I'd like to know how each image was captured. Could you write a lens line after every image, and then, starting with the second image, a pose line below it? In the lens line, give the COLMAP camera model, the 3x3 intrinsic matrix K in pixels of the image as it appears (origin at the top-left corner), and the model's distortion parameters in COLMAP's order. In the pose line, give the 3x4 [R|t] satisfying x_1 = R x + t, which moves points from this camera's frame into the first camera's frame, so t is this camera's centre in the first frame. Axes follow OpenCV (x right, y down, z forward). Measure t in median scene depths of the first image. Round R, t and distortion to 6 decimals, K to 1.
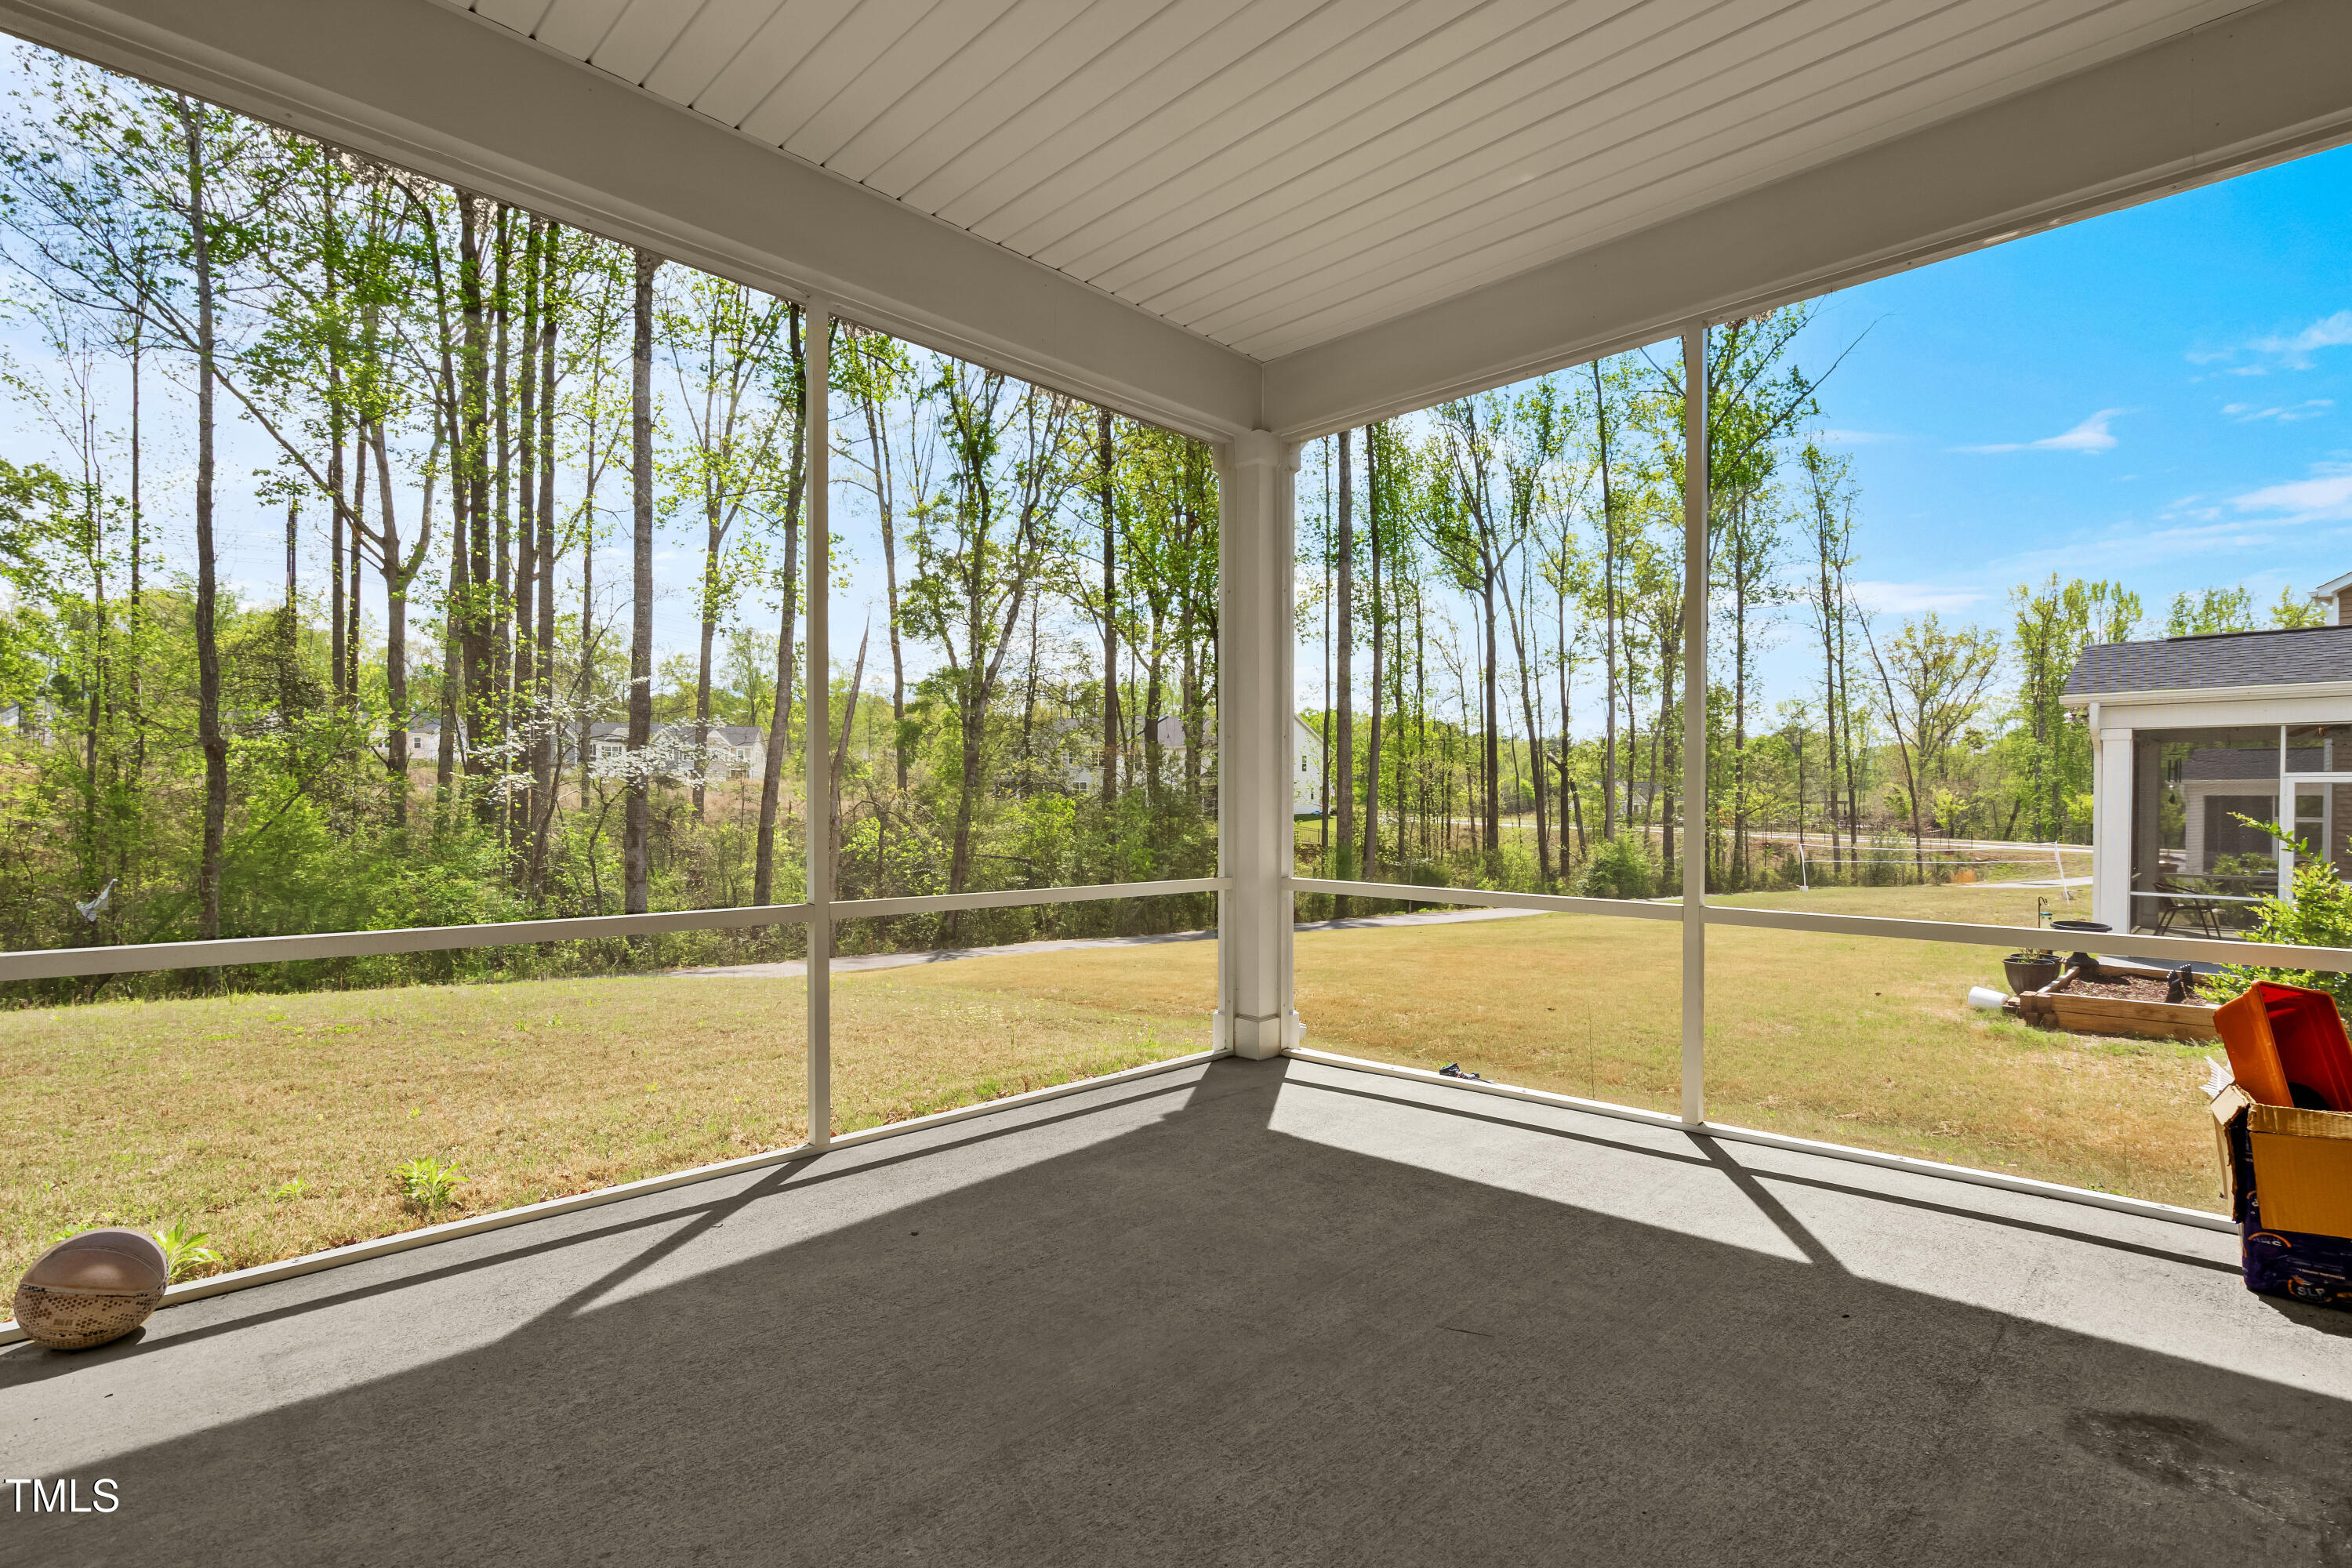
lens RADIAL K [[1078.6, 0, 1192.3], [0, 1078.6, 832.8], [0, 0, 1]] dist [0.001797, -0.001320]
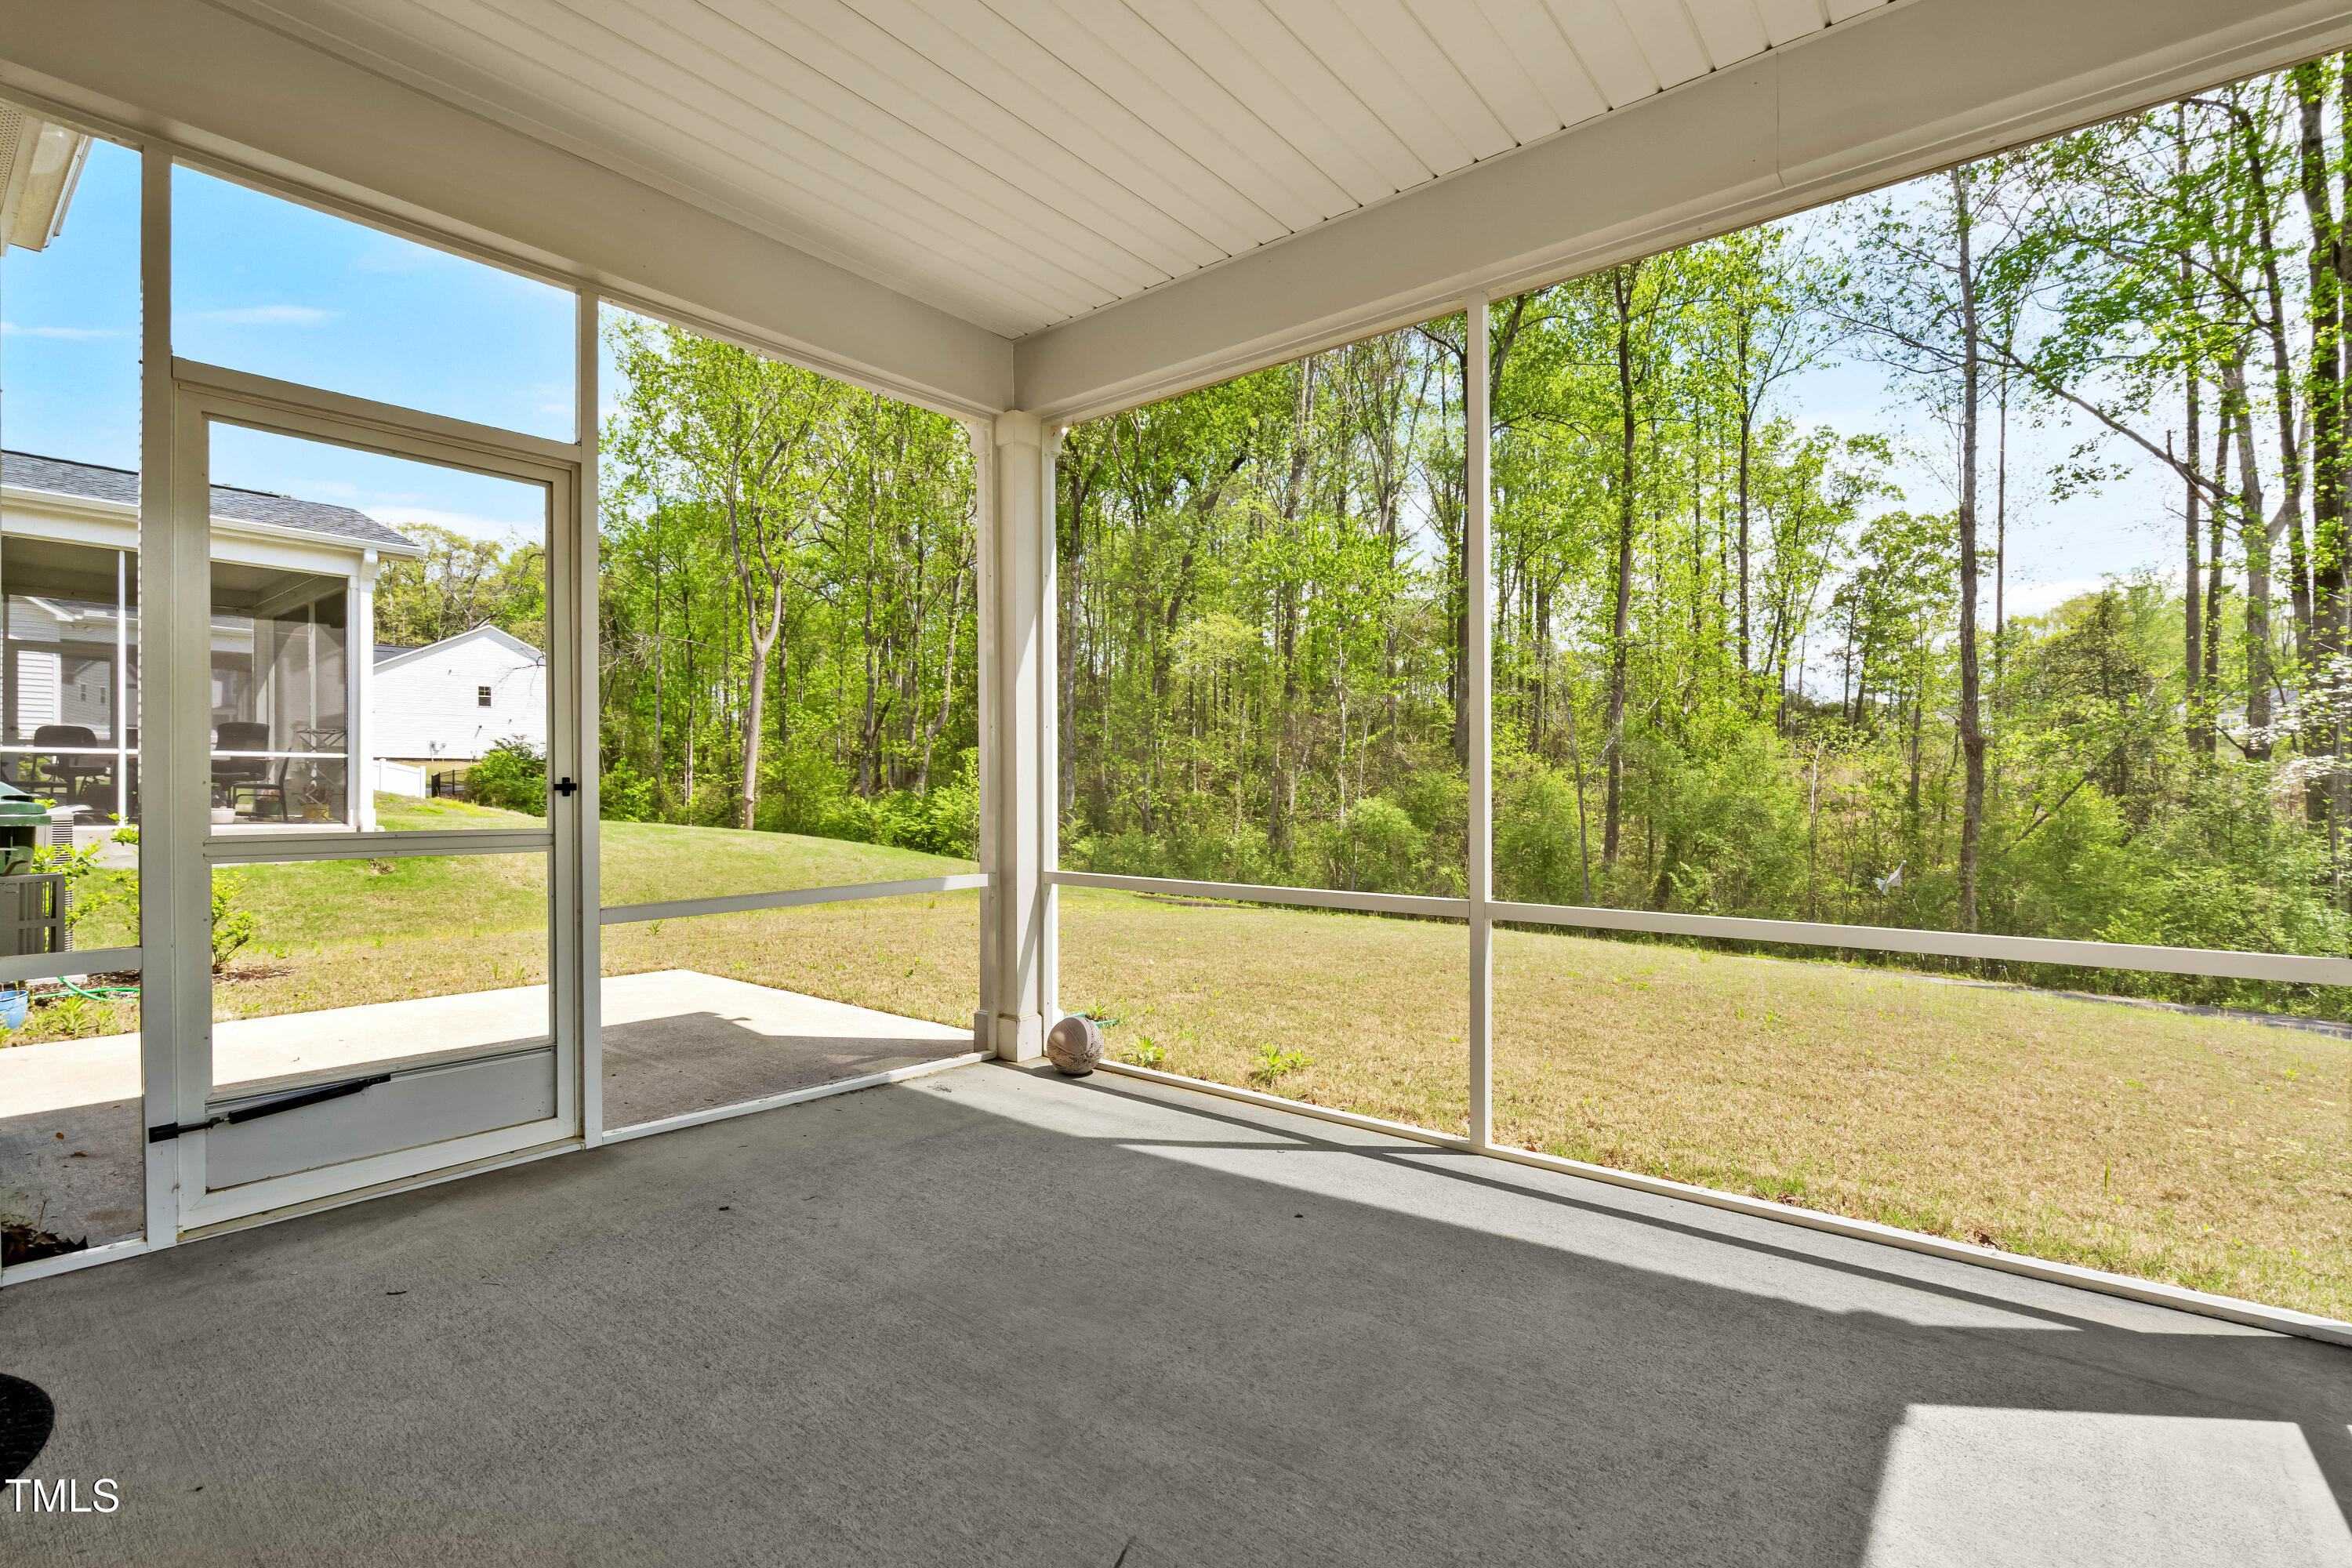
lens RADIAL K [[1078.6, 0, 1185.7], [0, 1078.6, 787.3], [0, 0, 1]] dist [0.001797, -0.001320]
pose [[0.095900, -0.012006, -0.995319, 0.713192], [-0.021482, 0.999669, -0.014128, -0.024086], [0.995159, 0.022736, 0.095610, 0.717513]]
